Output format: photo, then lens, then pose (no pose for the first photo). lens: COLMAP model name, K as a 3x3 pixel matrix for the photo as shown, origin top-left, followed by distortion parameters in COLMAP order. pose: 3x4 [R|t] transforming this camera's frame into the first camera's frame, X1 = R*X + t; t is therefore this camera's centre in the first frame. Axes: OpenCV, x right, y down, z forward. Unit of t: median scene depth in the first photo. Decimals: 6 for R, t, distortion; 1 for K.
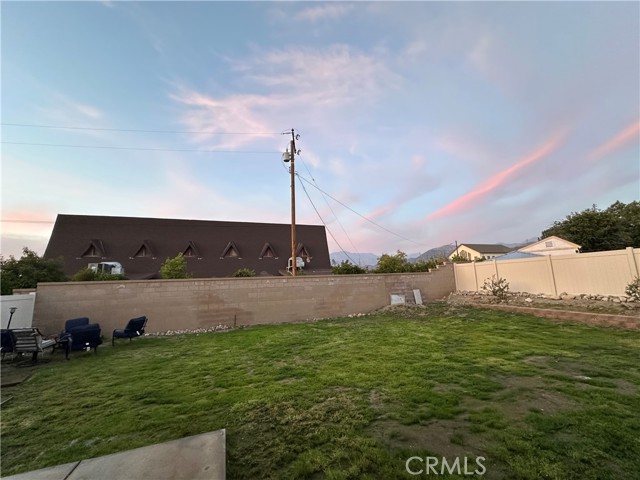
lens RADIAL K [[254.1, 0, 320.0], [0, 254.1, 240.0], [0, 0, 1]] dist [-0.002646, -0.000028]
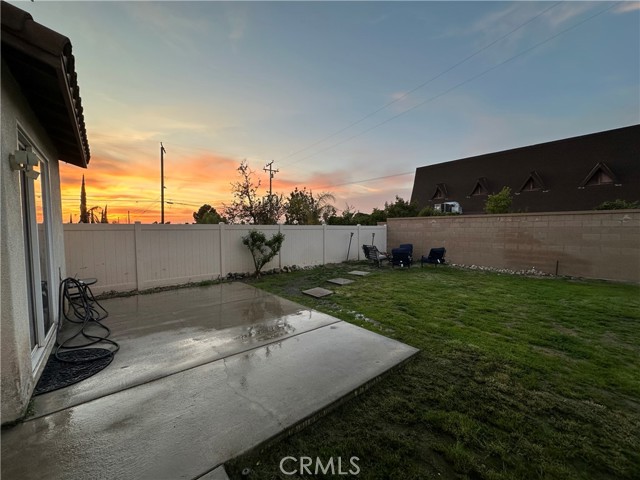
lens RADIAL K [[254.1, 0, 320.0], [0, 254.1, 240.0], [0, 0, 1]] dist [-0.002646, -0.000028]
pose [[0.344677, 0.080114, -0.935297, 0.249474], [0.144513, 0.979946, 0.137194, 0.053487], [0.927531, -0.182450, 0.326187, 0.203241]]
